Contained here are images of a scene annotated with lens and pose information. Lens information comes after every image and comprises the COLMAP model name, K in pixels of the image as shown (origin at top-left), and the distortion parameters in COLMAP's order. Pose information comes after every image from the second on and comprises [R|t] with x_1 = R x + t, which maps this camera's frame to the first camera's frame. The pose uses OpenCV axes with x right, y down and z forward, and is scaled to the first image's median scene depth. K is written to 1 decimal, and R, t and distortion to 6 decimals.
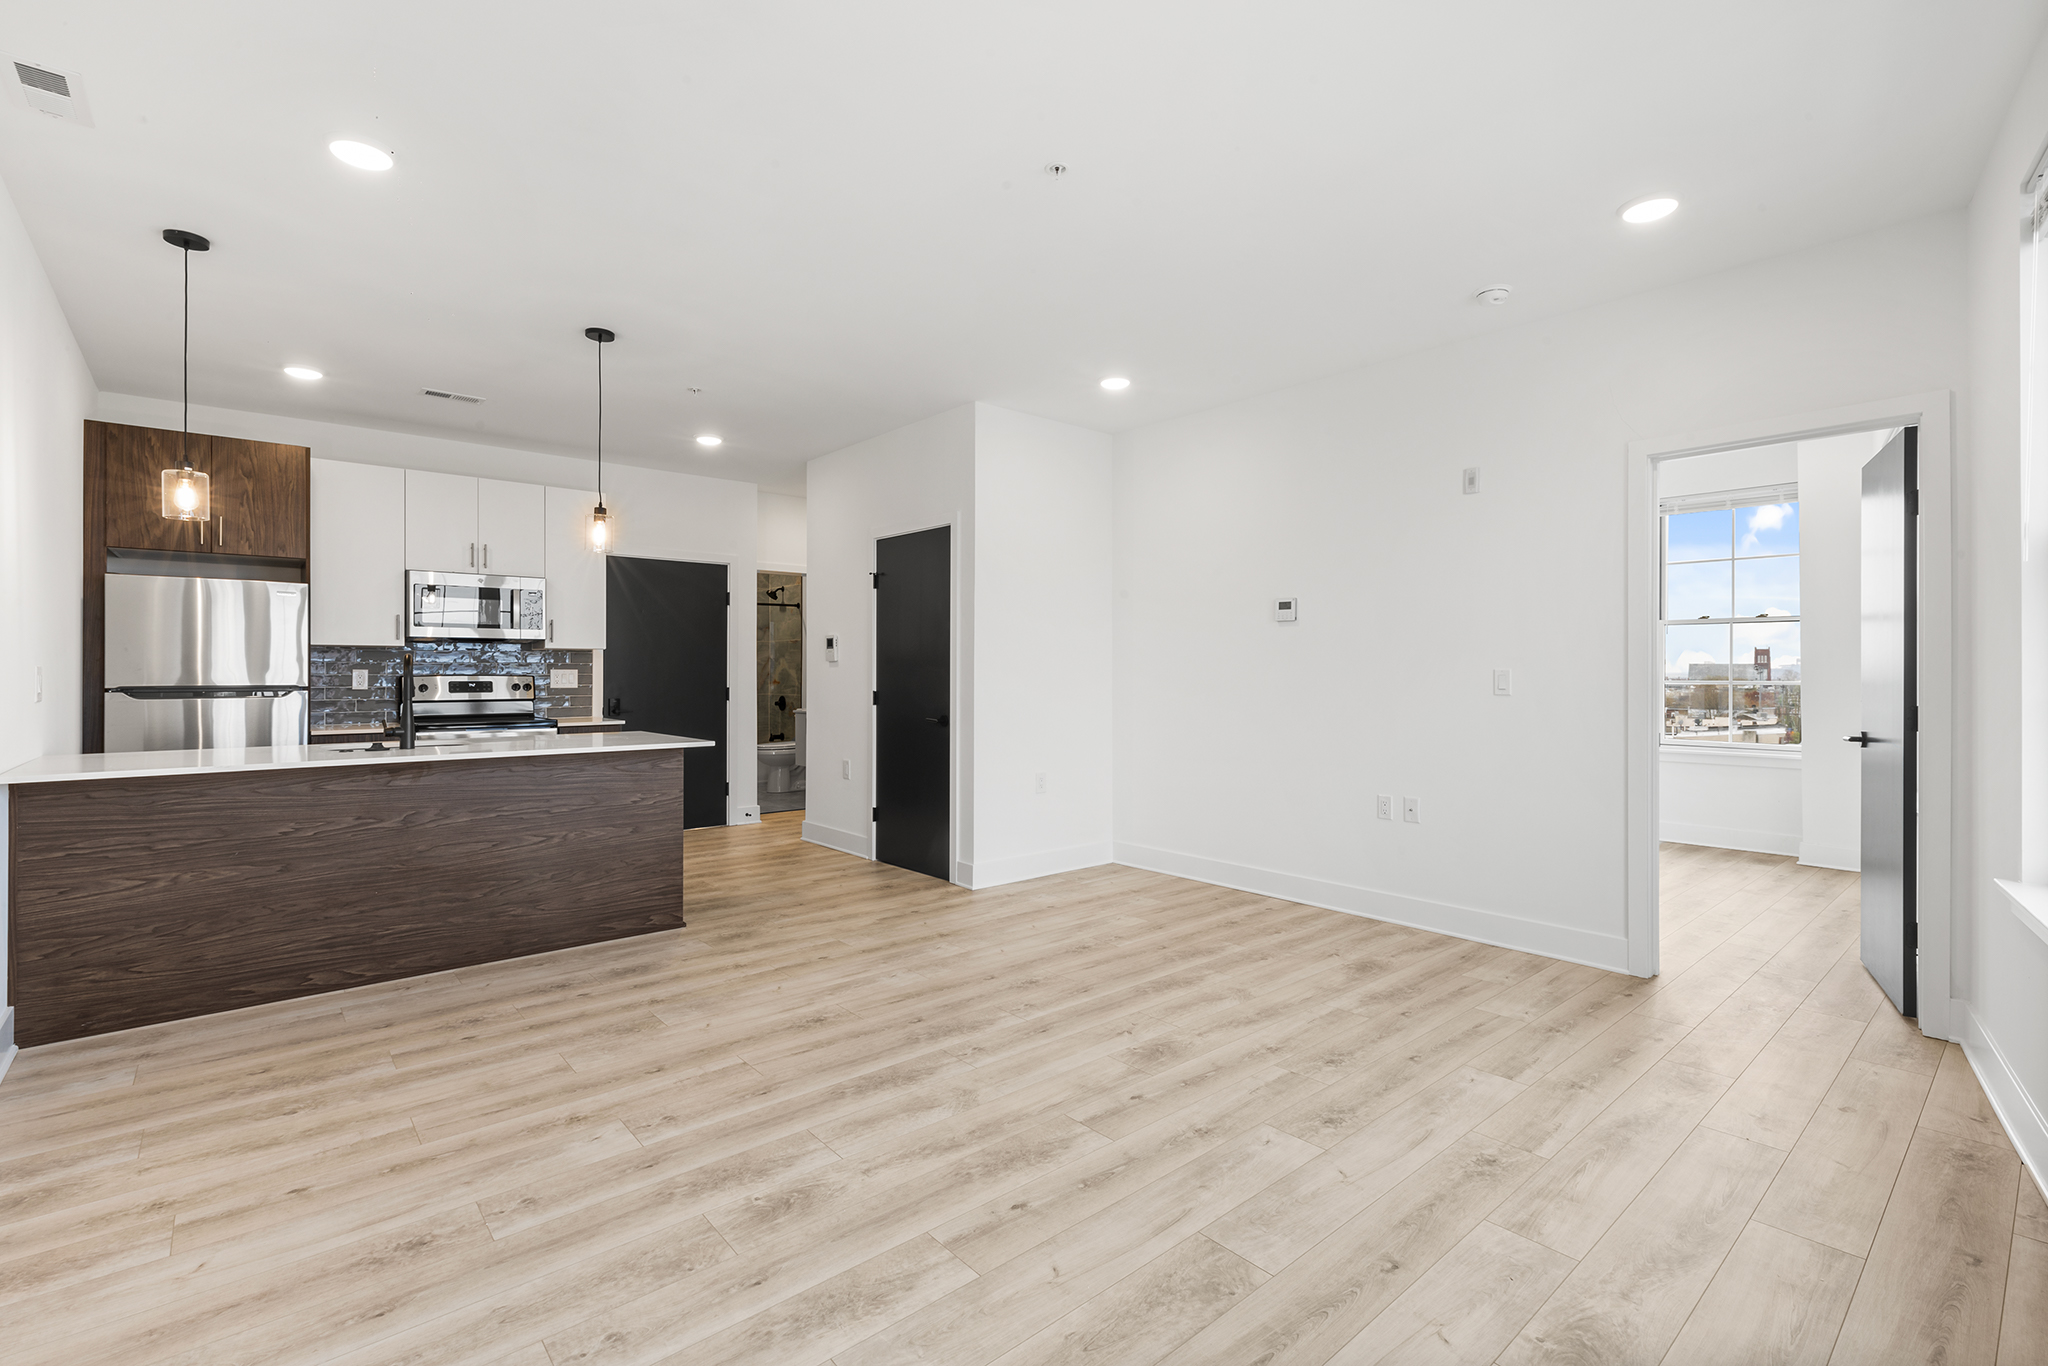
lens RADIAL K [[922.8, 0, 1023.5], [0, 922.8, 685.6], [0, 0, 1]] dist [0.001966, 0.000959]
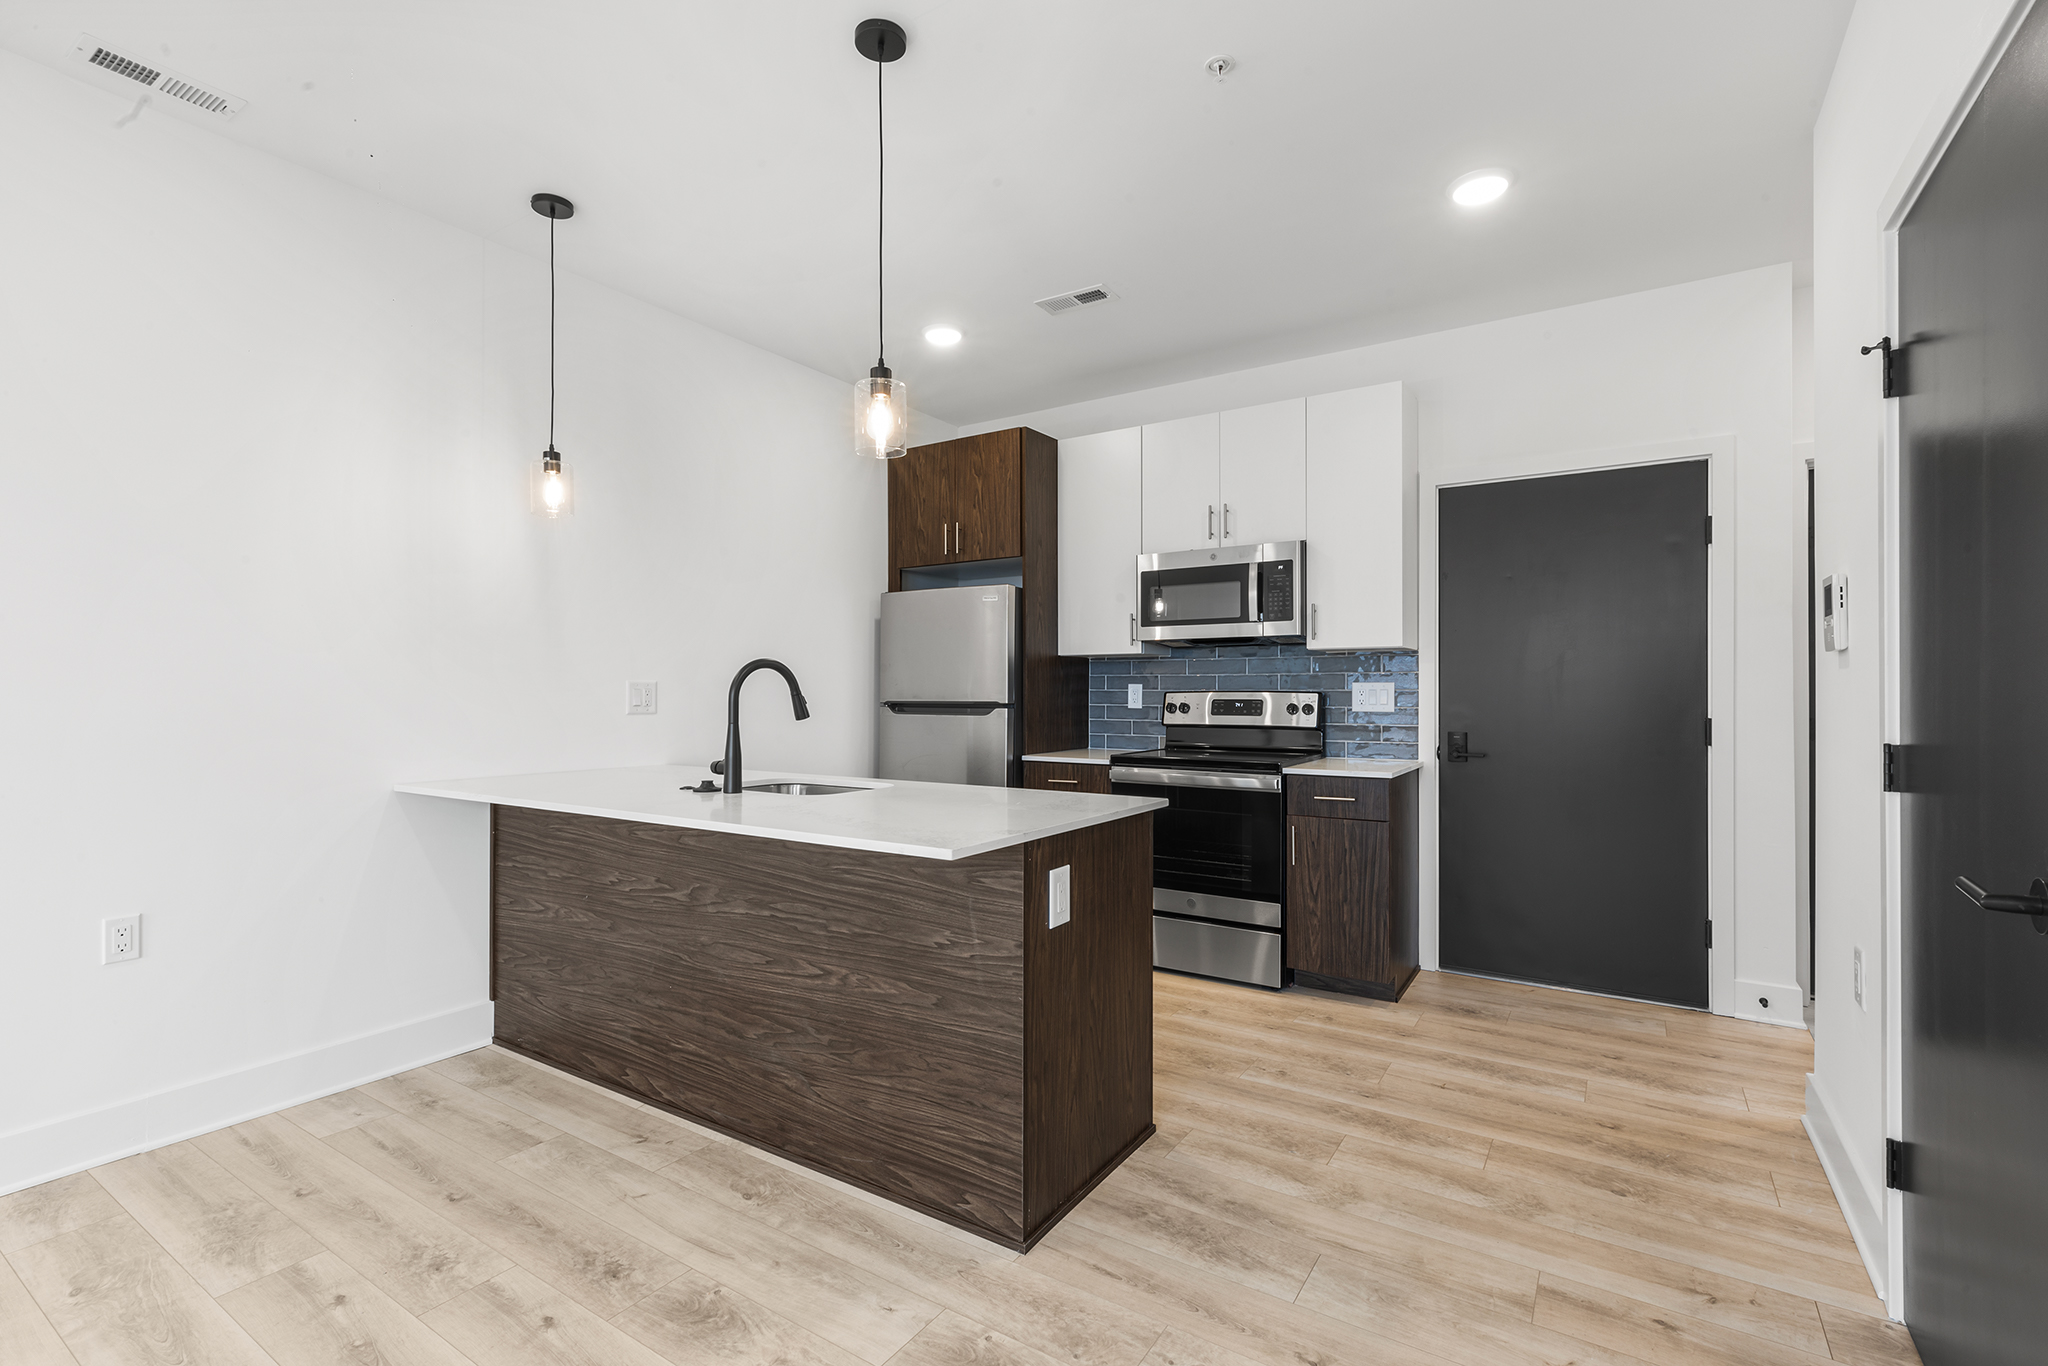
lens RADIAL K [[922.8, 0, 1023.5], [0, 922.8, 685.6], [0, 0, 1]] dist [0.001966, 0.000959]
pose [[0.277319, -0.005638, -0.960761, 0.071775], [-0.014360, 0.999847, -0.010012, -0.009340], [0.960671, 0.016573, 0.277195, 0.988766]]
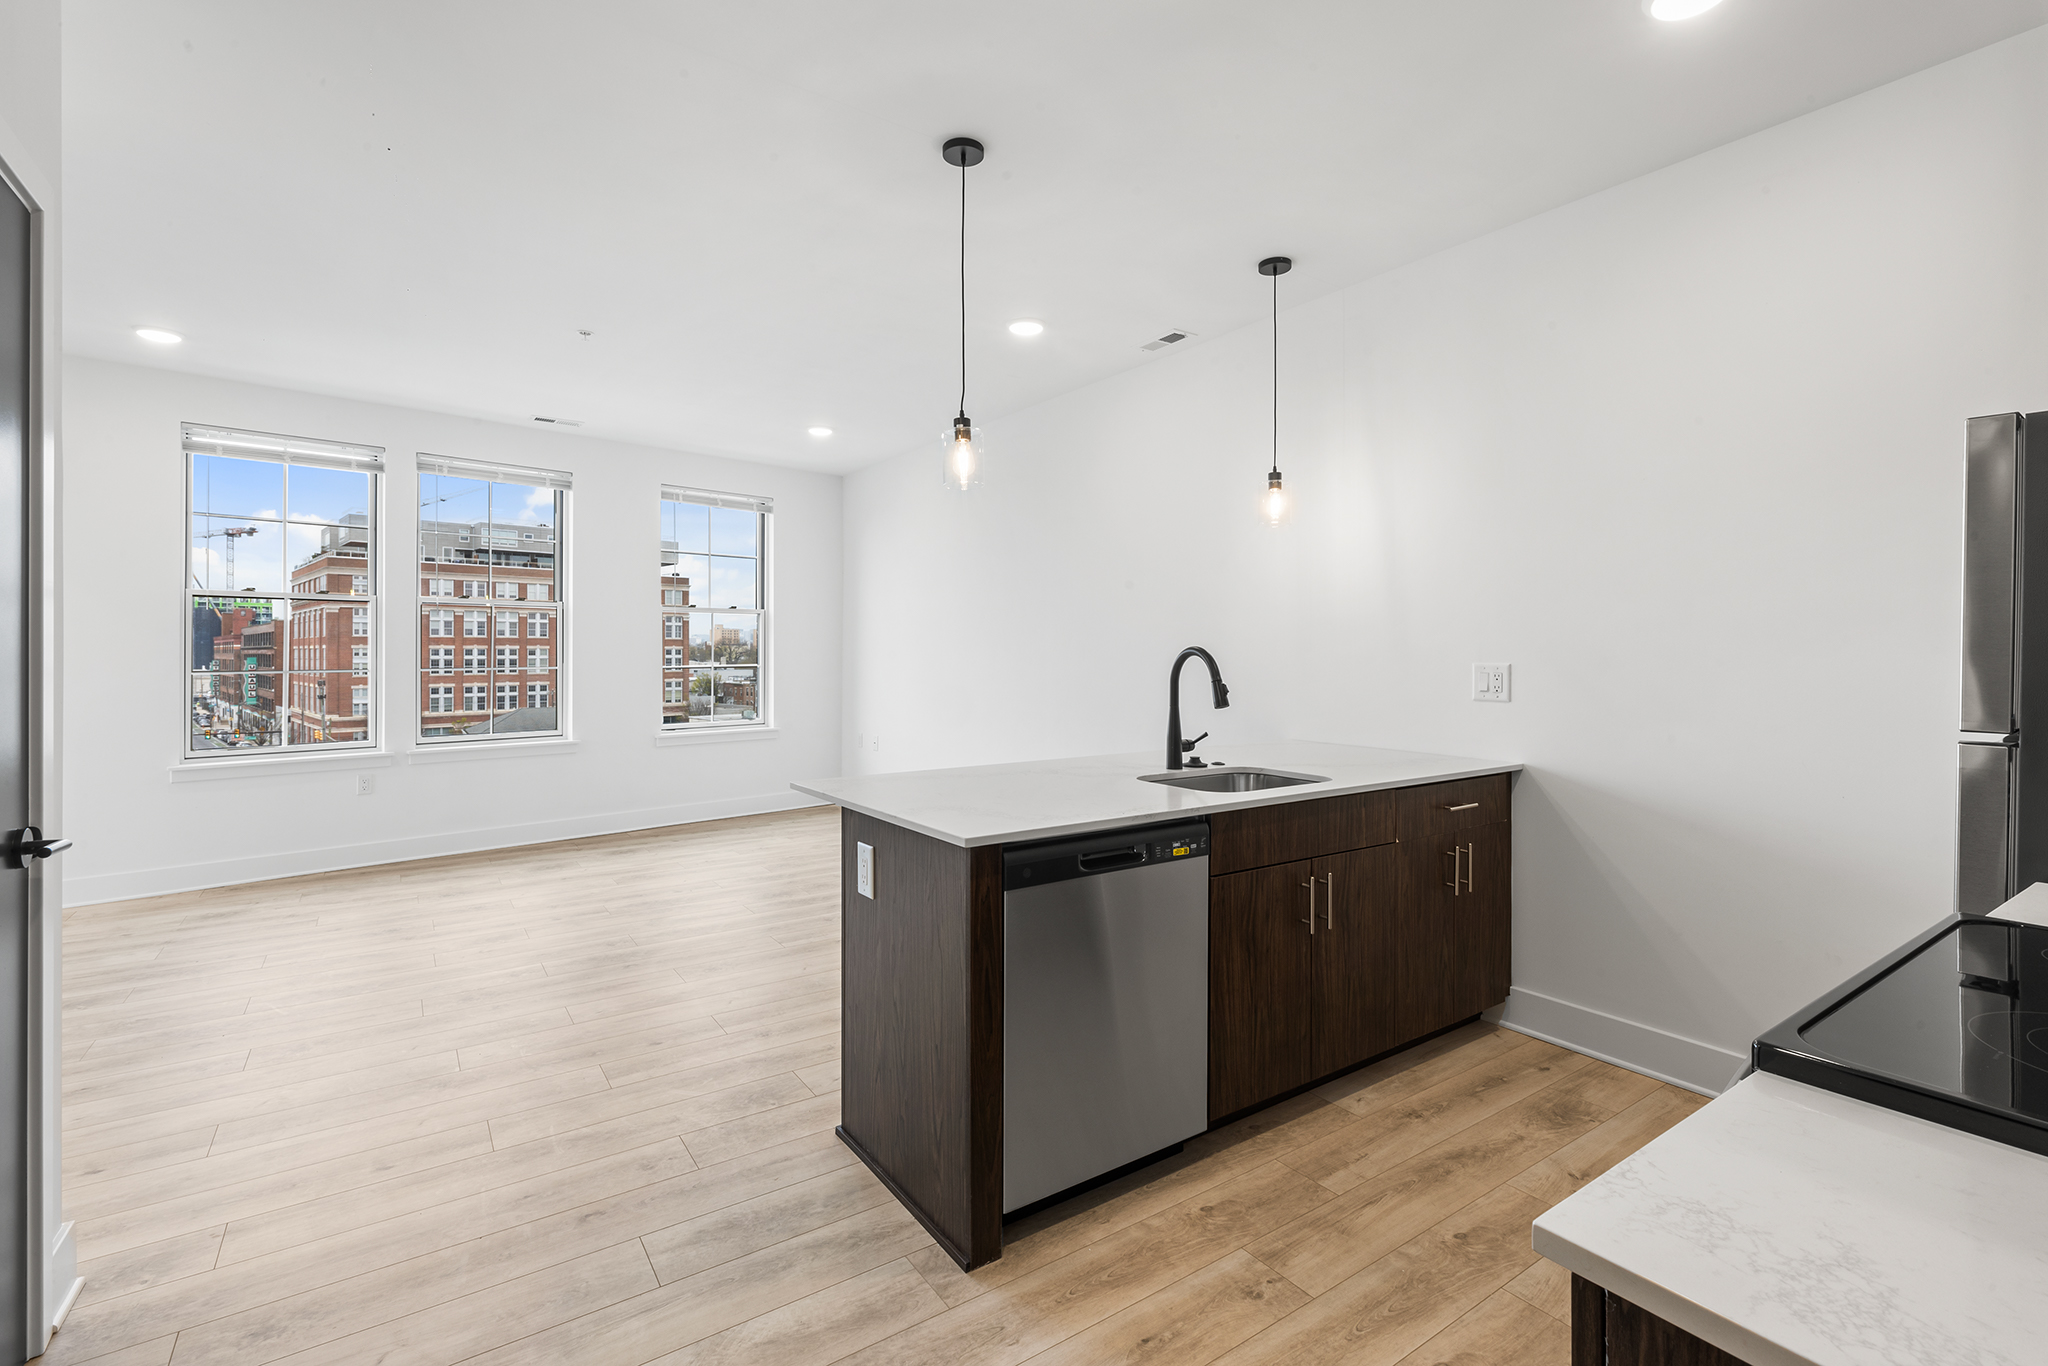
lens RADIAL K [[927.5, 0, 1025.7], [0, 927.5, 653.3], [0, 0, 1]] dist [0.002088, 0.000100]
pose [[-0.994493, -0.002382, 0.104779, -0.605155], [-0.000424, 0.999825, 0.018705, -0.042363], [-0.104805, 0.018557, -0.994320, 1.739028]]
